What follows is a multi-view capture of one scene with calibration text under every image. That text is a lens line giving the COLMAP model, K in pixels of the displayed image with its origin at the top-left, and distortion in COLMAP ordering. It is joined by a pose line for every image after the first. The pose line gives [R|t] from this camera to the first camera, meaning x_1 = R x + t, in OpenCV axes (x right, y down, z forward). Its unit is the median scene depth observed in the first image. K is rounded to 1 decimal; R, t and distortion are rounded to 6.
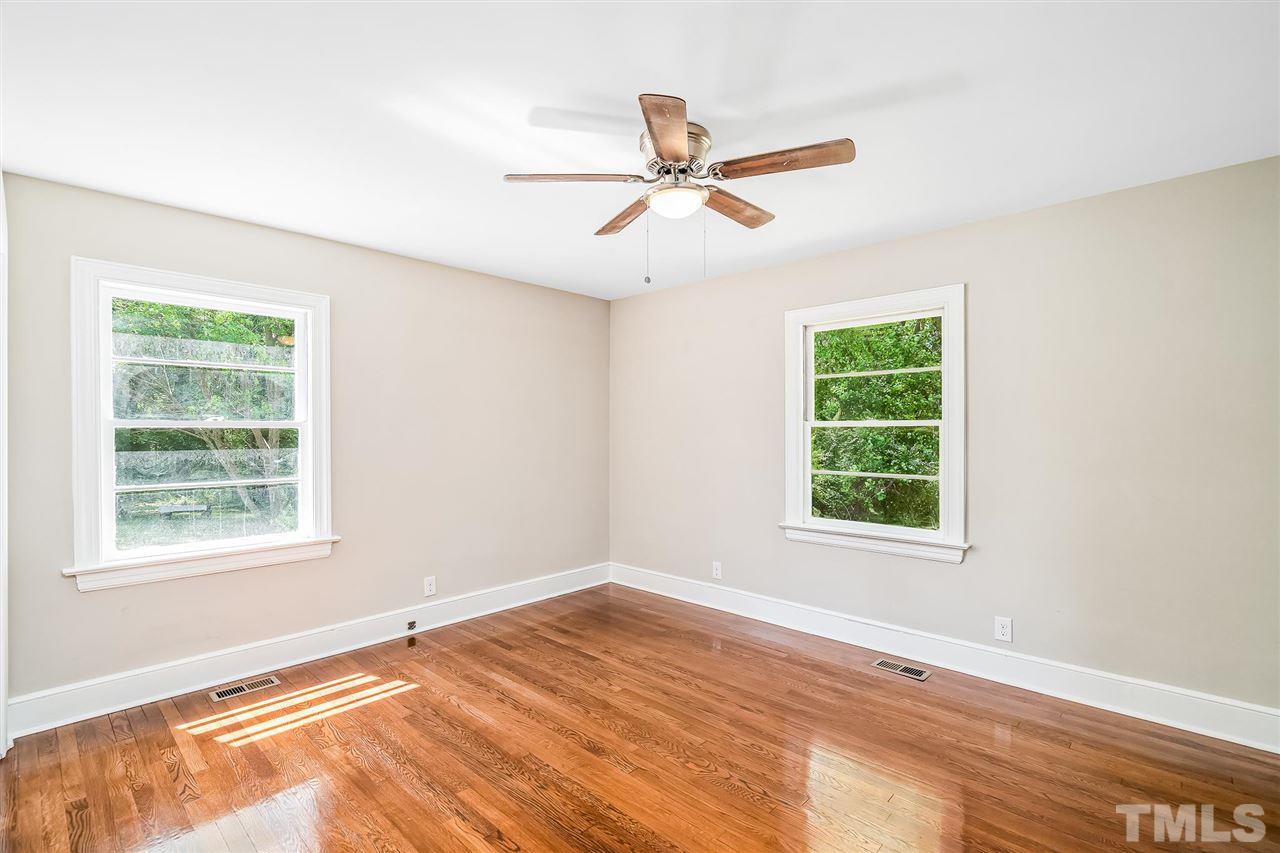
lens RADIAL K [[582.7, 0, 638.9], [0, 582.7, 429.9], [0, 0, 1]] dist [-0.002951, 0.001523]
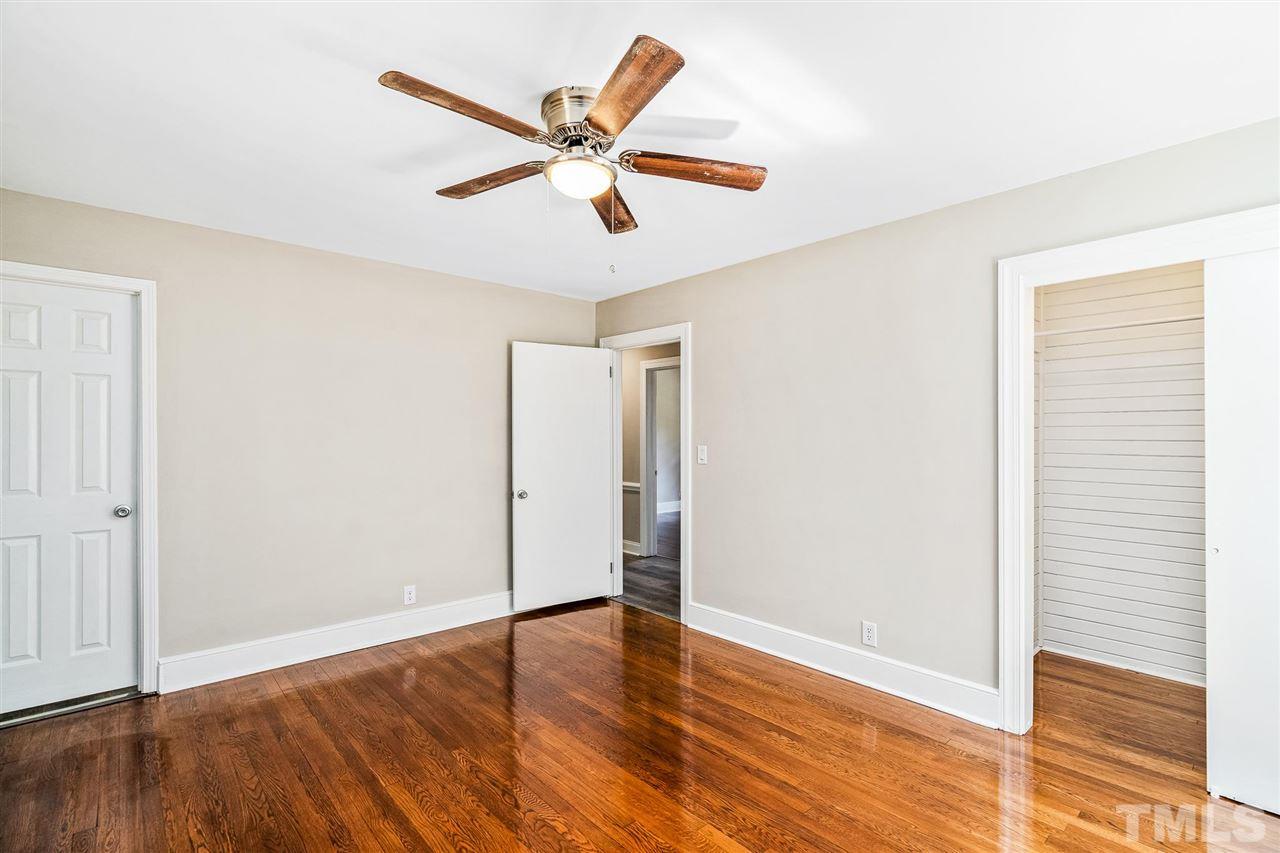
lens RADIAL K [[582.7, 0, 637.1], [0, 582.7, 436.3], [0, 0, 1]] dist [-0.002951, 0.001523]
pose [[-0.996561, -0.001403, 0.082847, -0.102041], [-0.001304, 0.999998, 0.001250, -0.005386], [-0.082848, 0.001138, -0.996562, 2.067972]]
